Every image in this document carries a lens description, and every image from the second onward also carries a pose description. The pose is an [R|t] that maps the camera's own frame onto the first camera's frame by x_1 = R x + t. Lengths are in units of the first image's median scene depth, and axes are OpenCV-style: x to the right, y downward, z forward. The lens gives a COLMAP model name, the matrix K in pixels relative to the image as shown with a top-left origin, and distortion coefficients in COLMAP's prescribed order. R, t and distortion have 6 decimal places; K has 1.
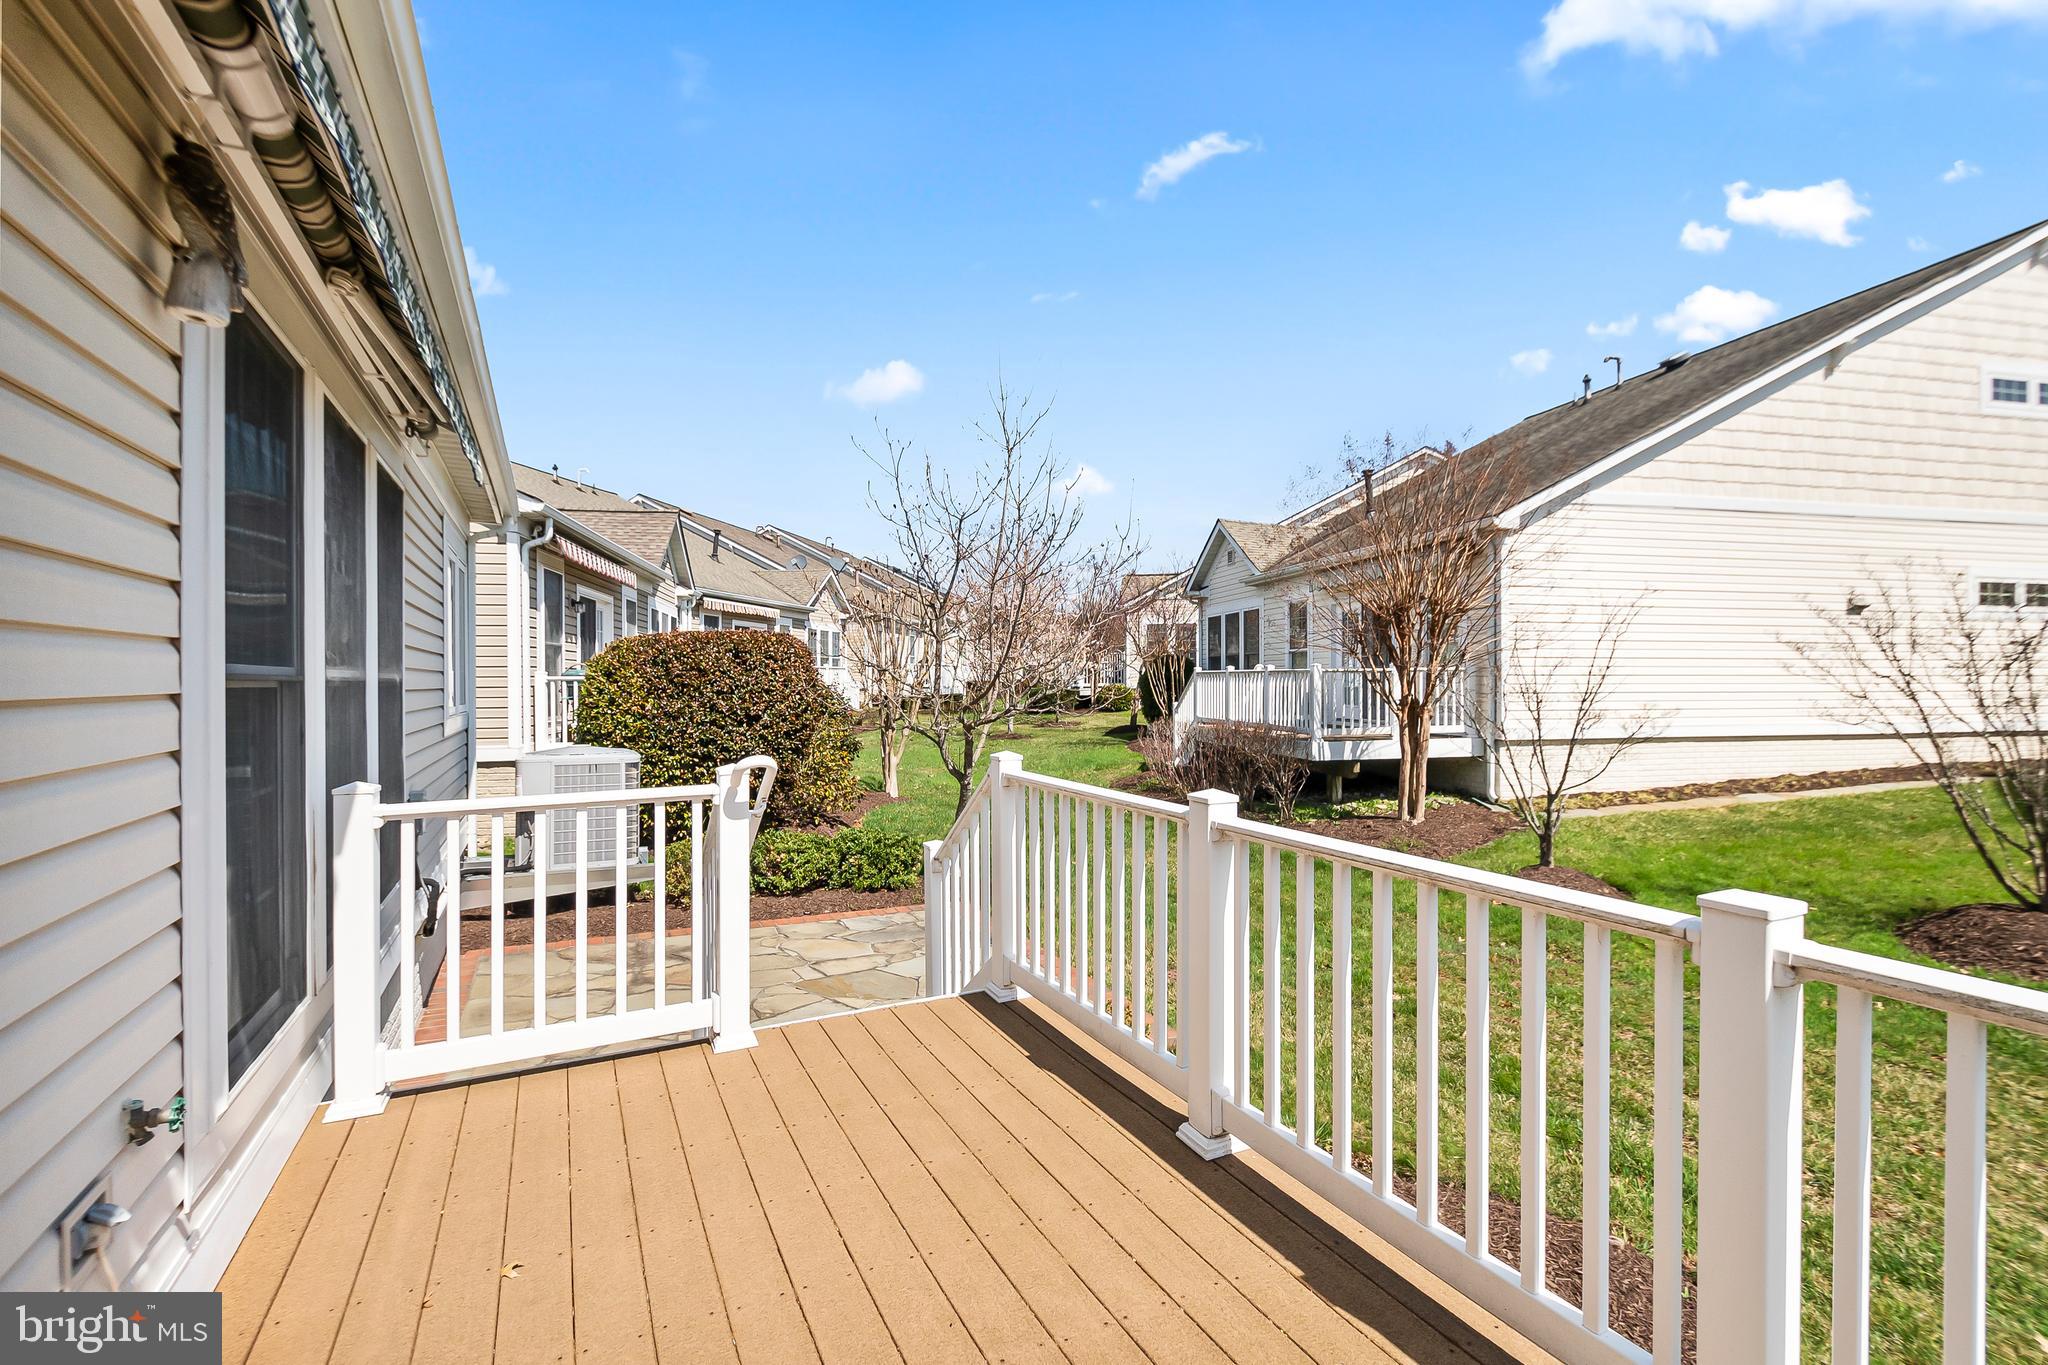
lens RADIAL K [[921.2, 0, 1074.5], [0, 921.2, 682.1], [0, 0, 1]] dist [-0.000063, -0.000105]
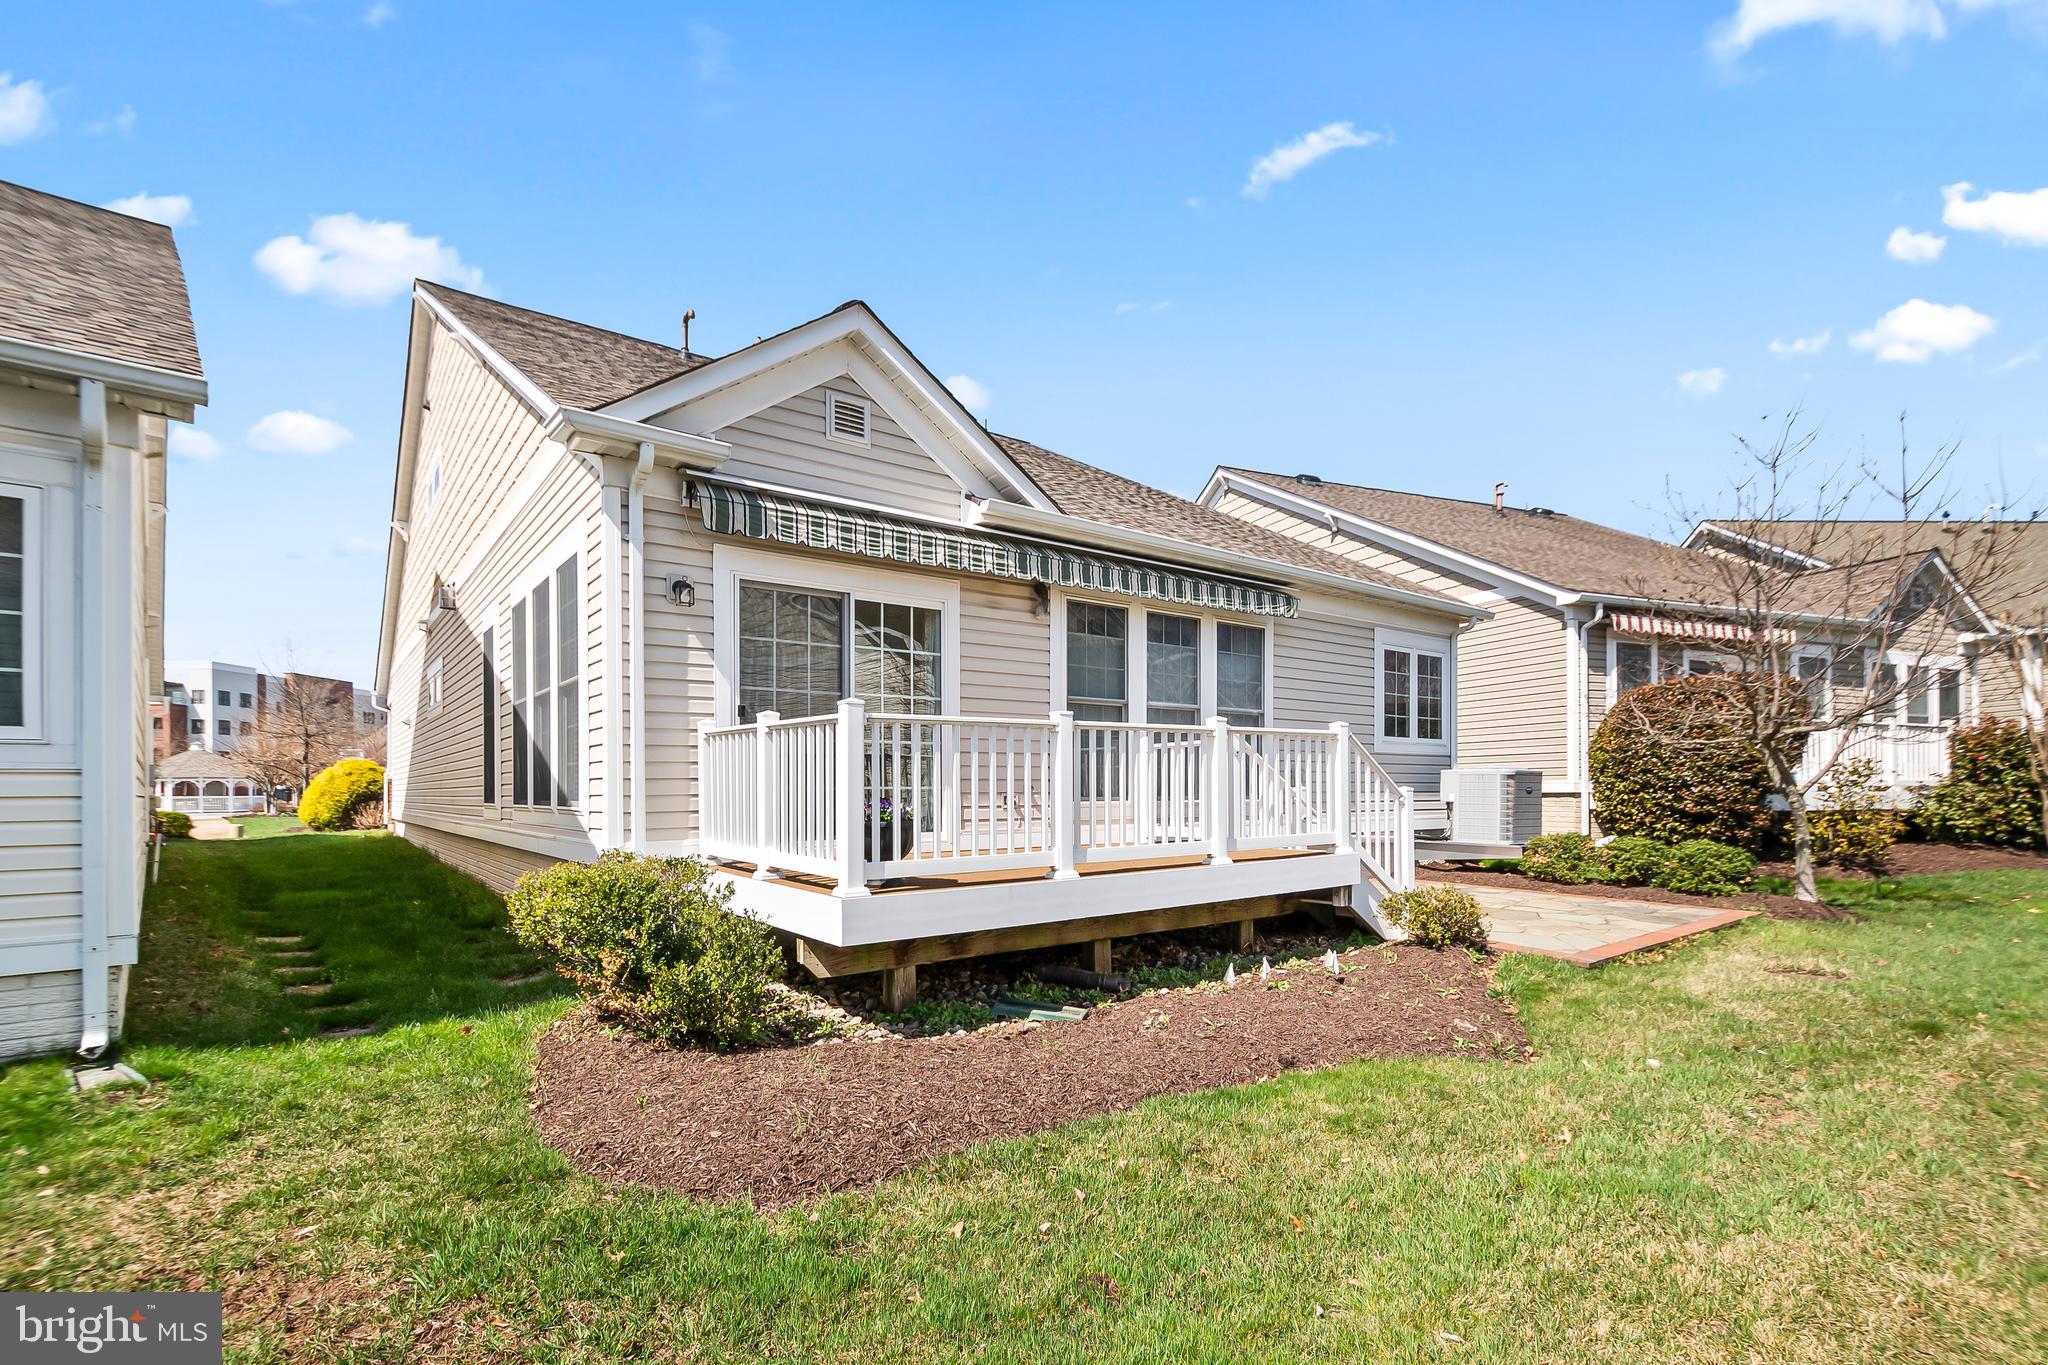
lens RADIAL K [[956.6, 0, 1028.0], [0, 956.6, 792.2], [0, 0, 1]] dist [0.000383, -0.000532]
pose [[0.146828, 0.004863, -0.989150, 0.617390], [-0.000264, 0.999988, 0.004877, 0.076296], [0.989162, -0.000455, 0.146827, 0.034830]]
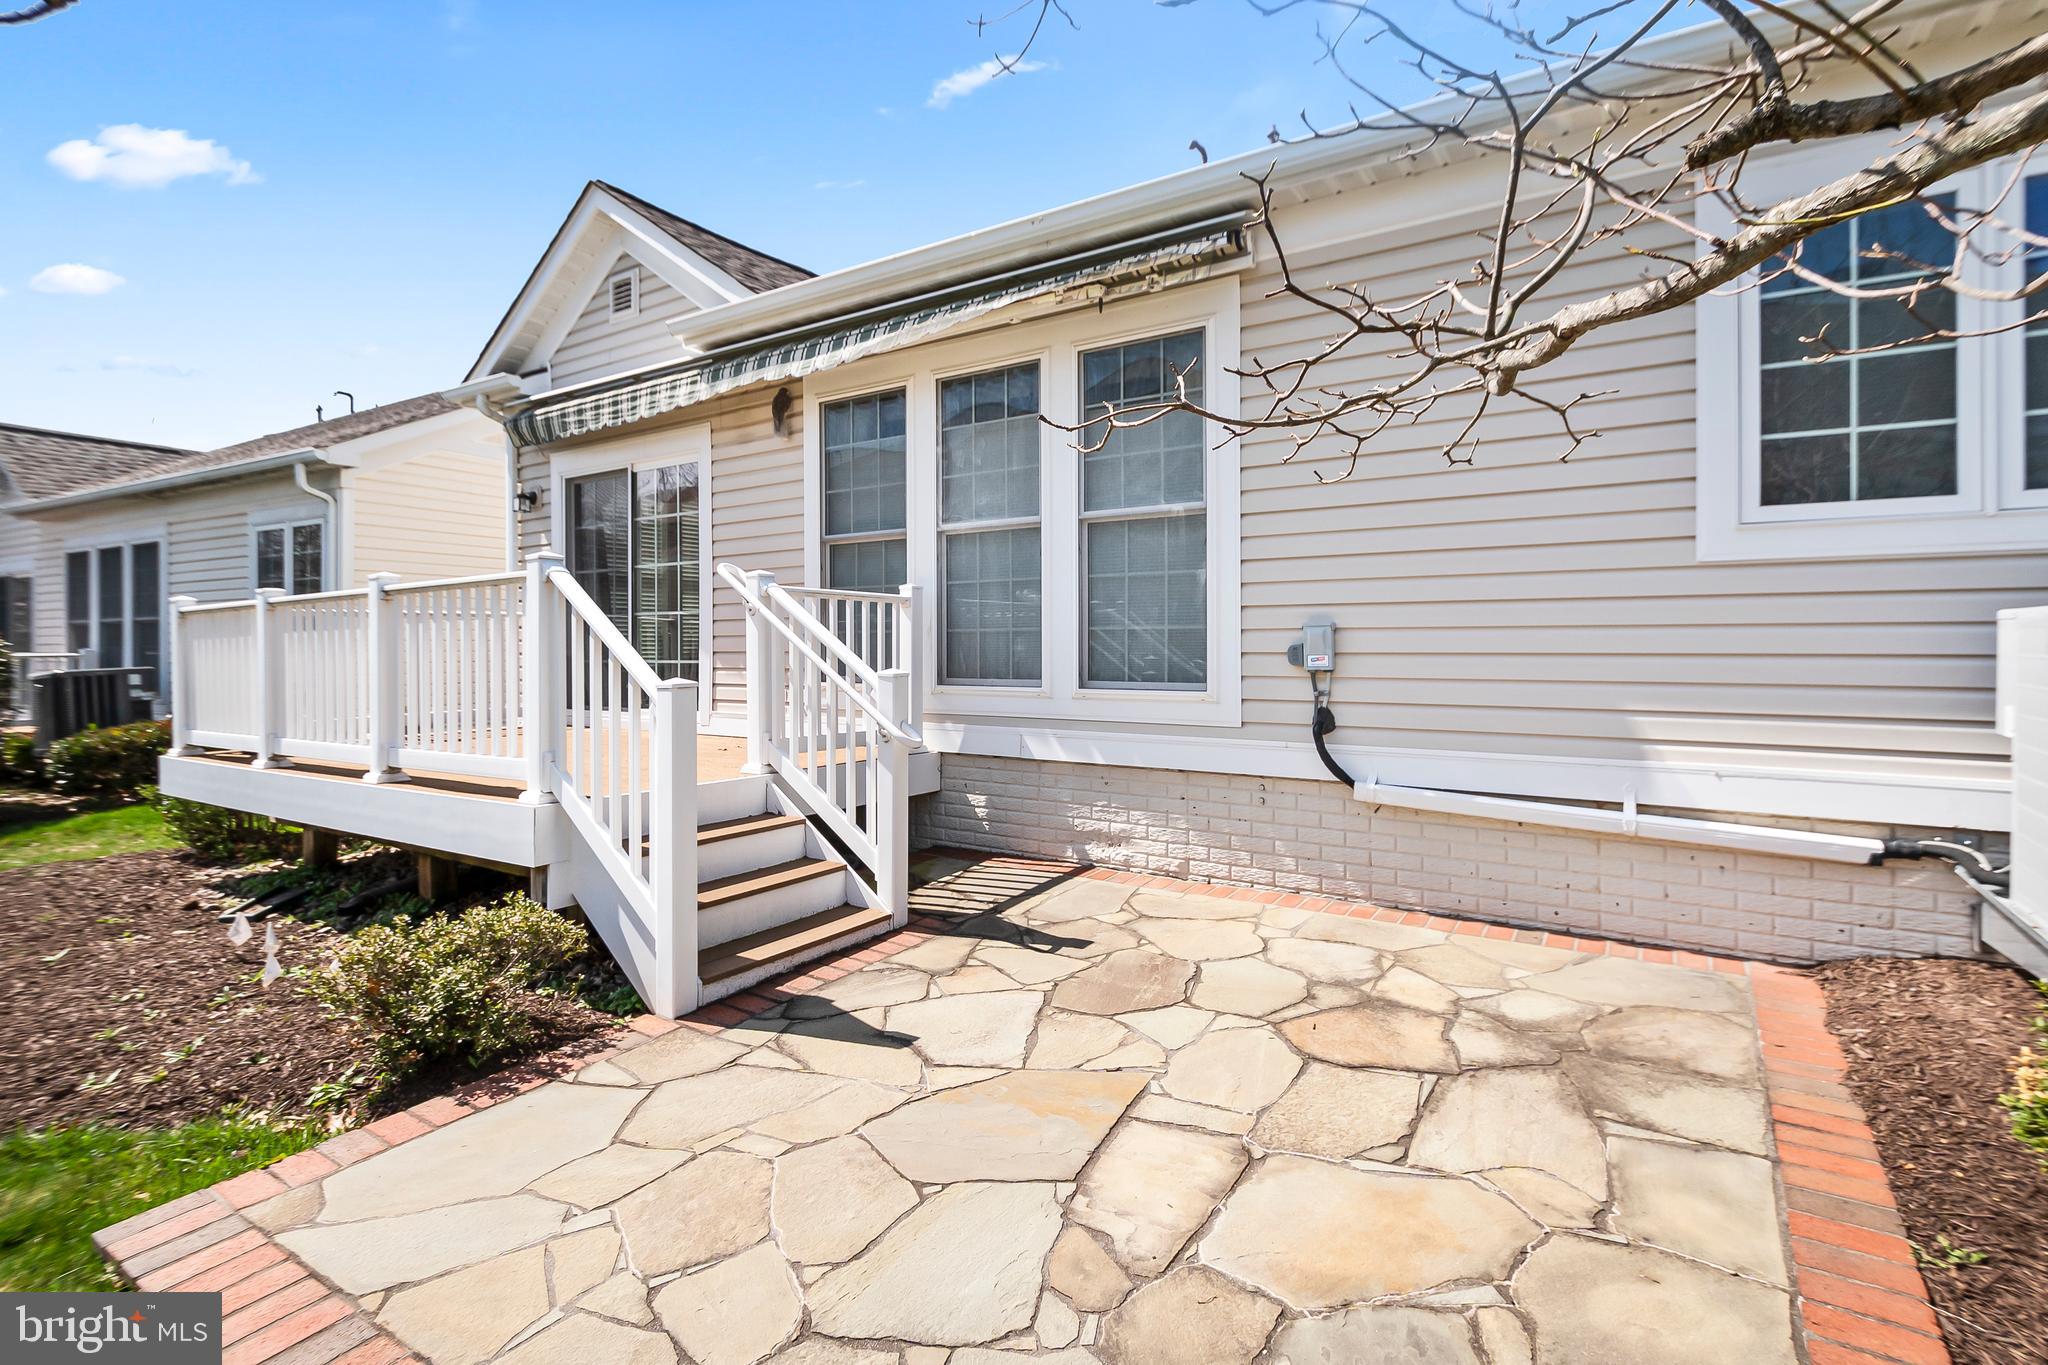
lens RADIAL K [[949.6, 0, 1024.0], [0, 949.6, 637.7], [0, 0, 1]] dist [0.000655, -0.000087]
pose [[-0.887464, 0.011036, -0.460744, -0.033599], [0.009172, 0.999938, 0.006284, 0.057595], [0.460785, 0.001351, -0.887511, 0.772614]]
